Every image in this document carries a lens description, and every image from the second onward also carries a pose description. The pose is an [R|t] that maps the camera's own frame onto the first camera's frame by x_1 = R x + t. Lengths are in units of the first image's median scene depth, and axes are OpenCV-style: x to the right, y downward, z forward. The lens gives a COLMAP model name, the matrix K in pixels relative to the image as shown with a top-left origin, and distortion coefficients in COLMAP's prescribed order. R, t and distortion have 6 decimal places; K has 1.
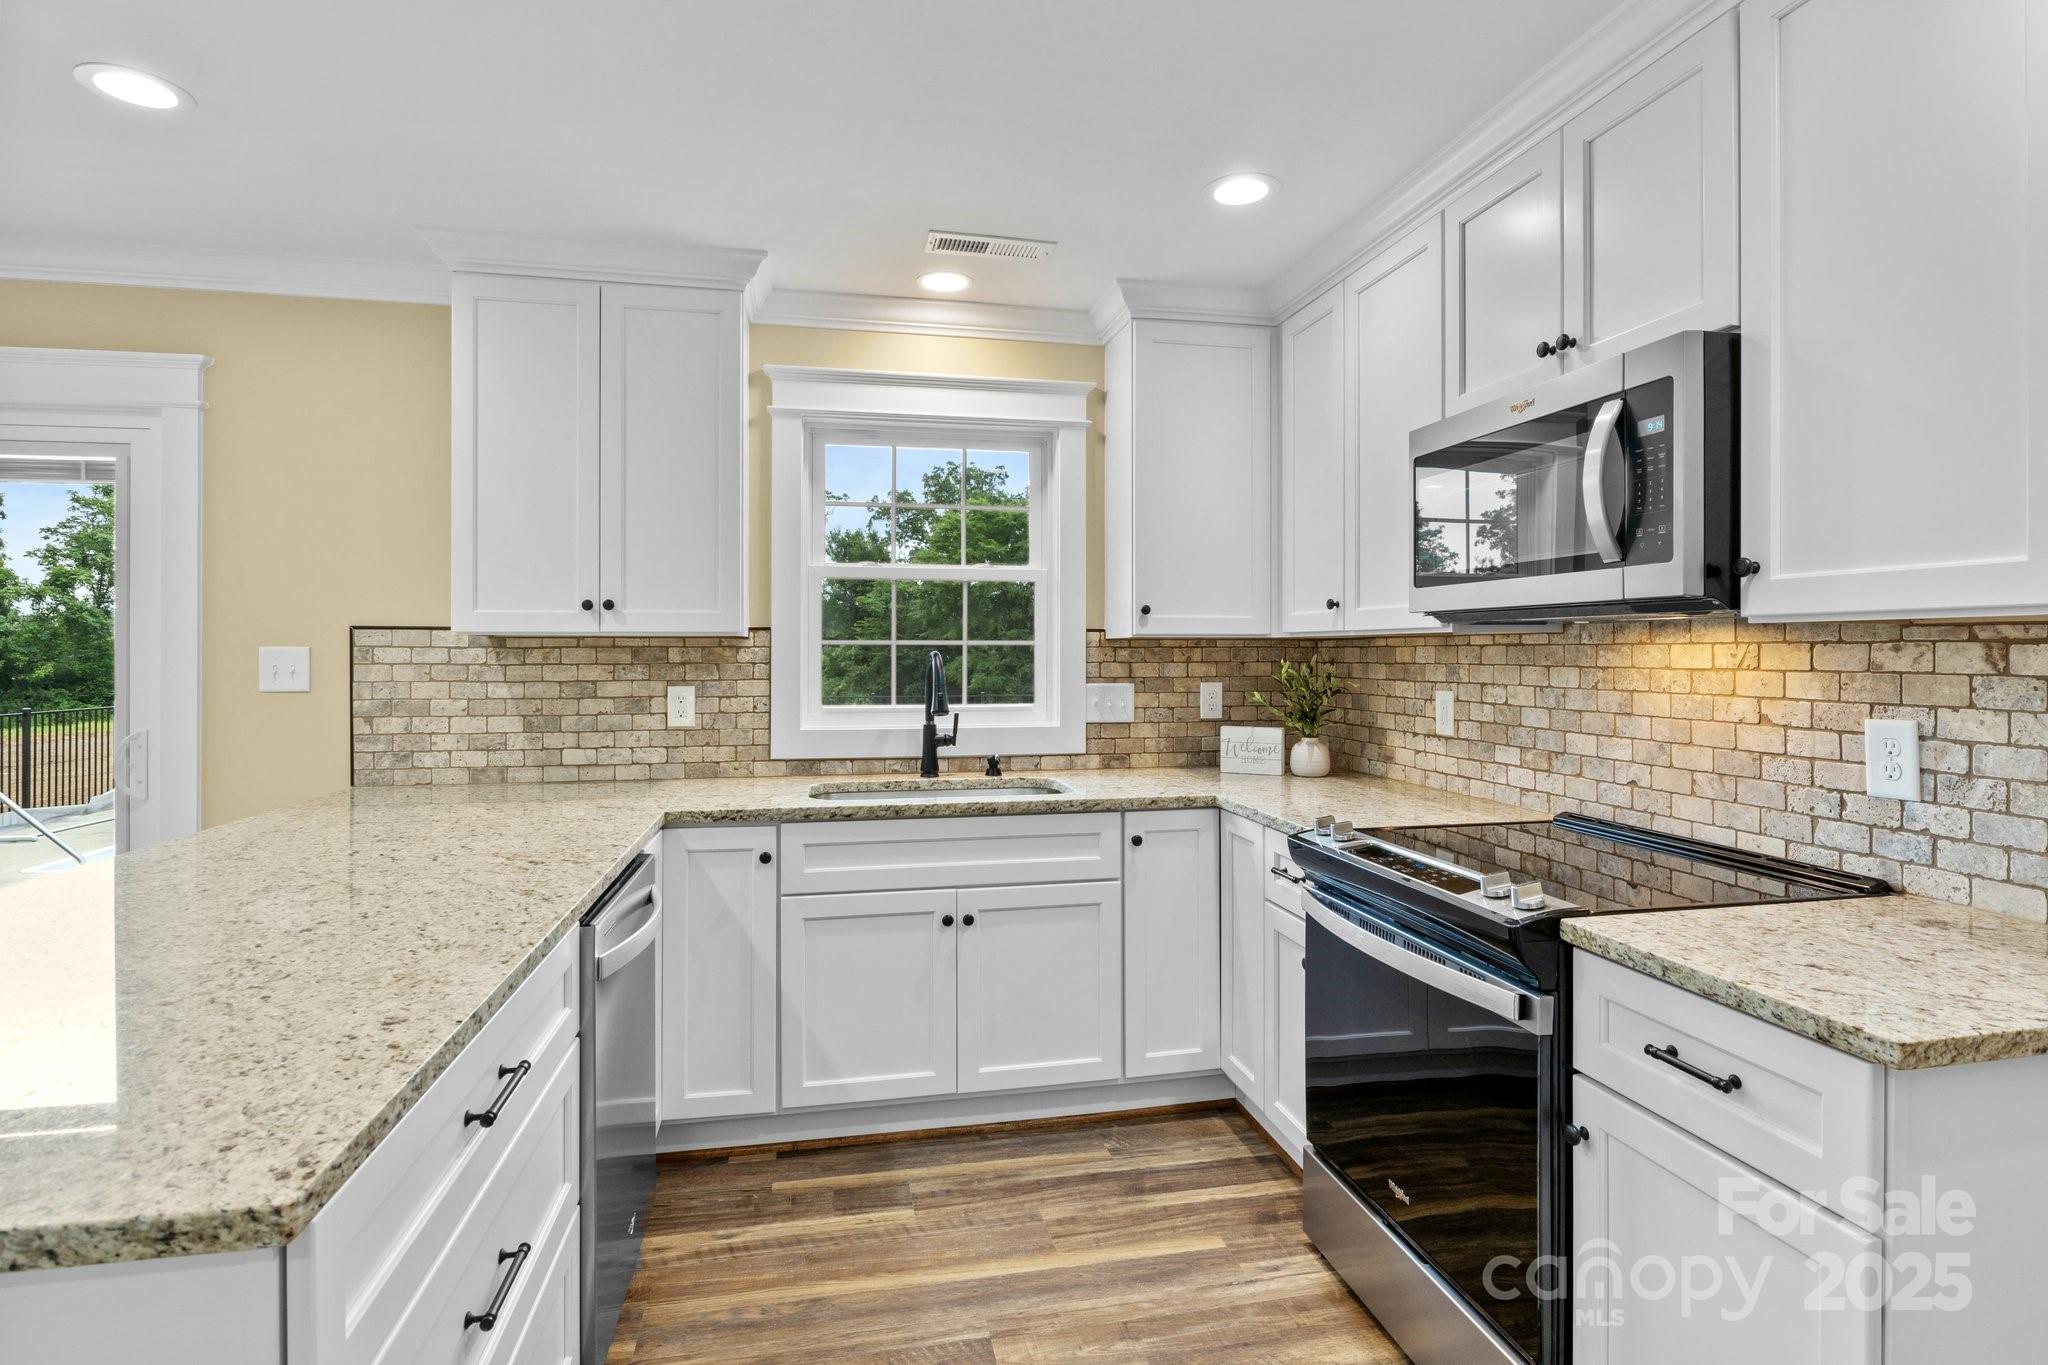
lens RADIAL K [[1028.0, 0, 1023.5], [0, 1028.0, 648.9], [0, 0, 1]] dist [0.001535, 0.000872]
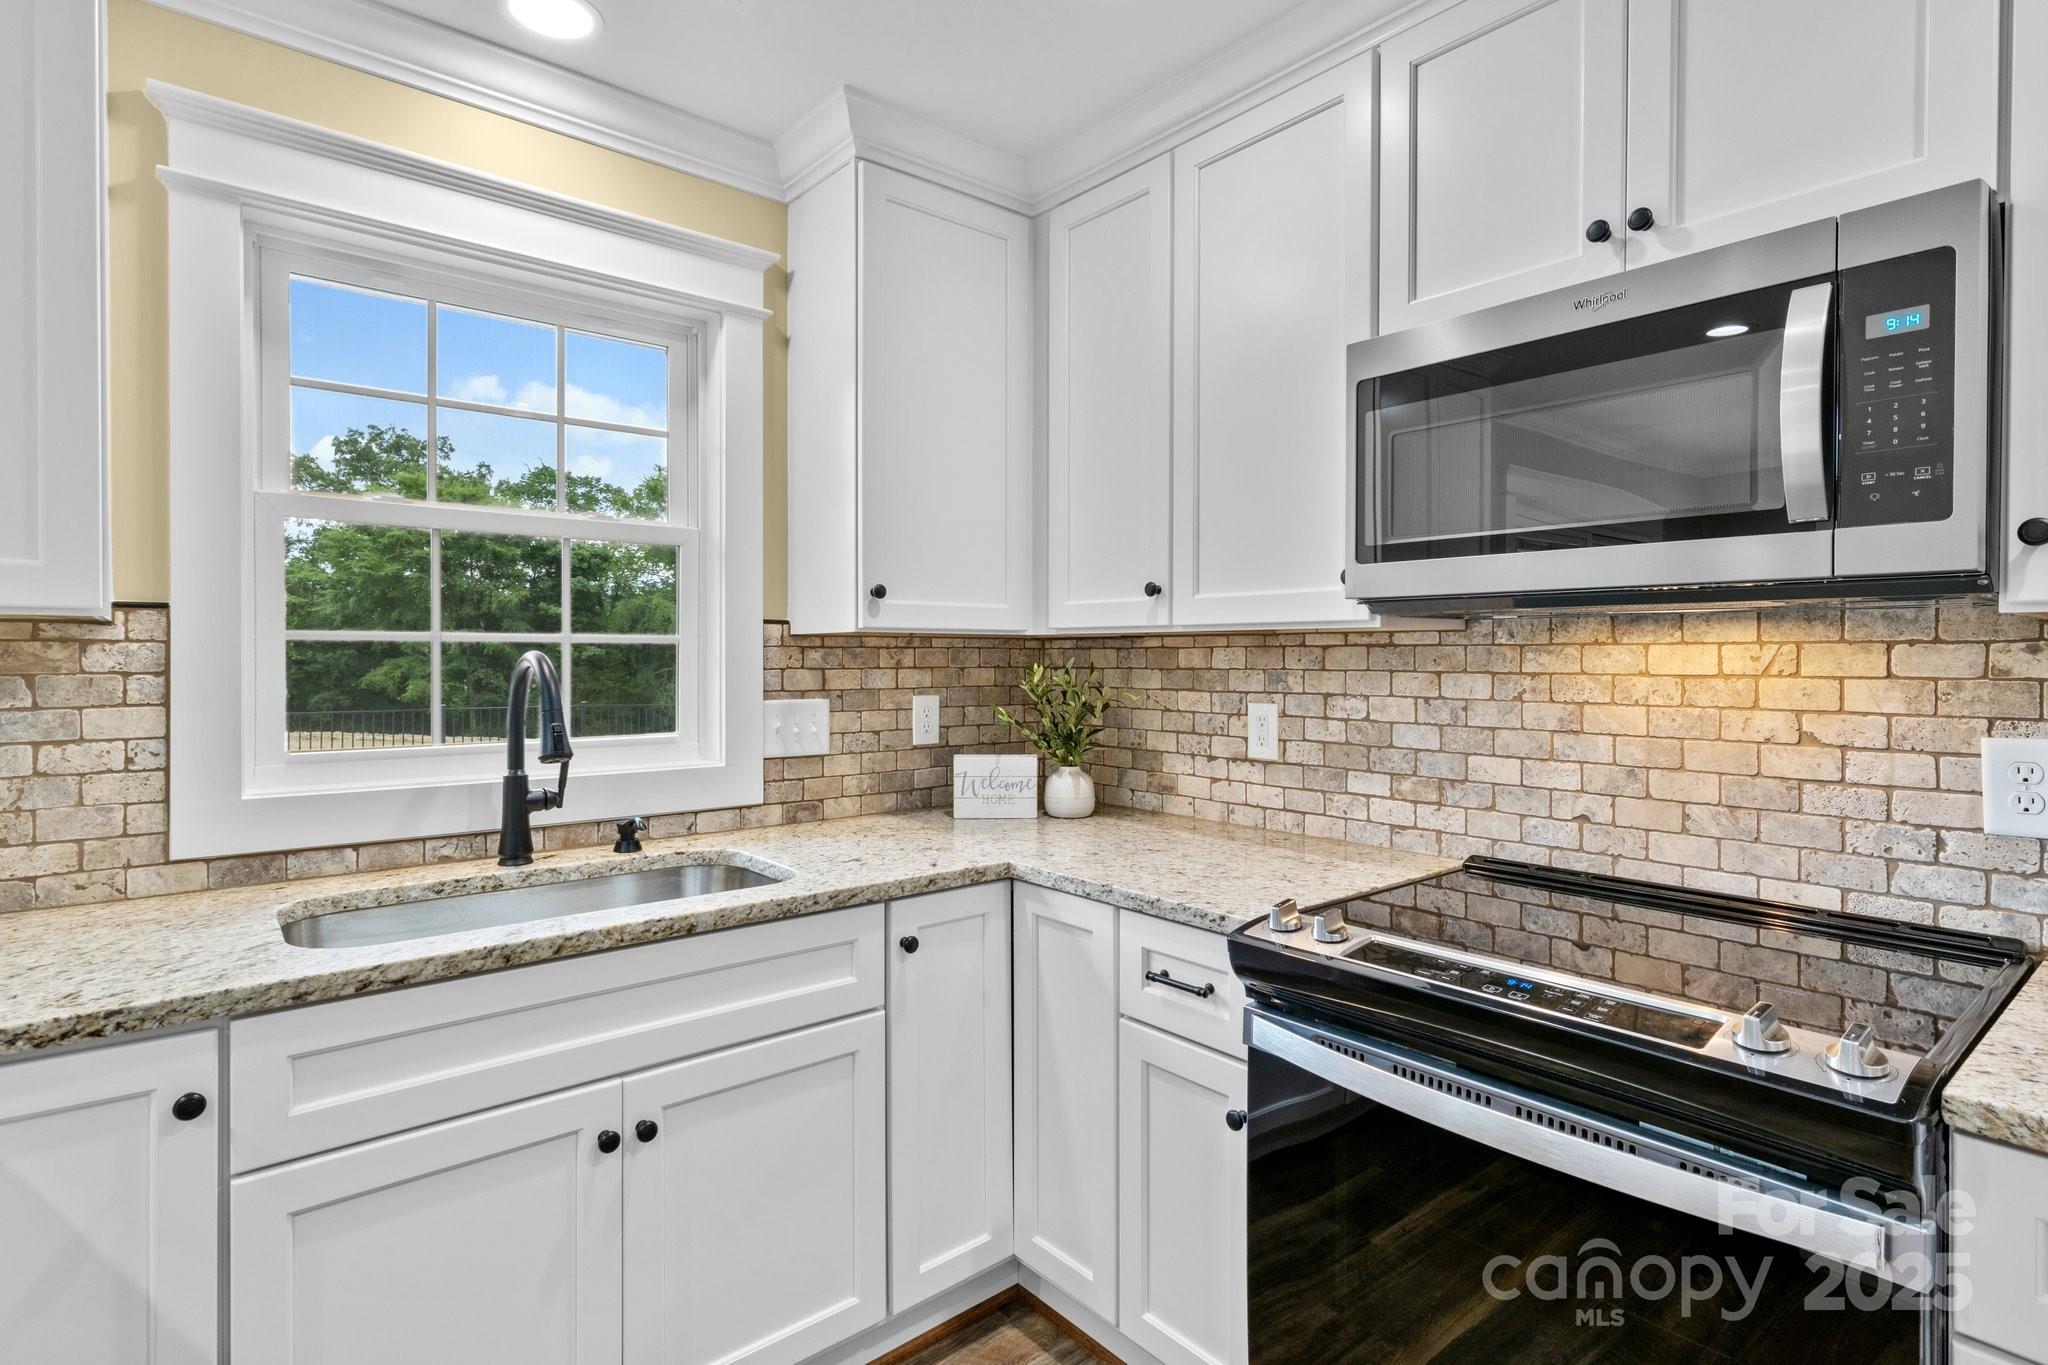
lens RADIAL K [[1028.0, 0, 1025.4], [0, 1028.0, 664.1], [0, 0, 1]] dist [0.001535, 0.000872]
pose [[0.878147, -0.001203, 0.478389, -0.126542], [-0.003752, 0.999949, 0.009403, 0.003560], [-0.478376, -0.010052, 0.878098, 0.375516]]
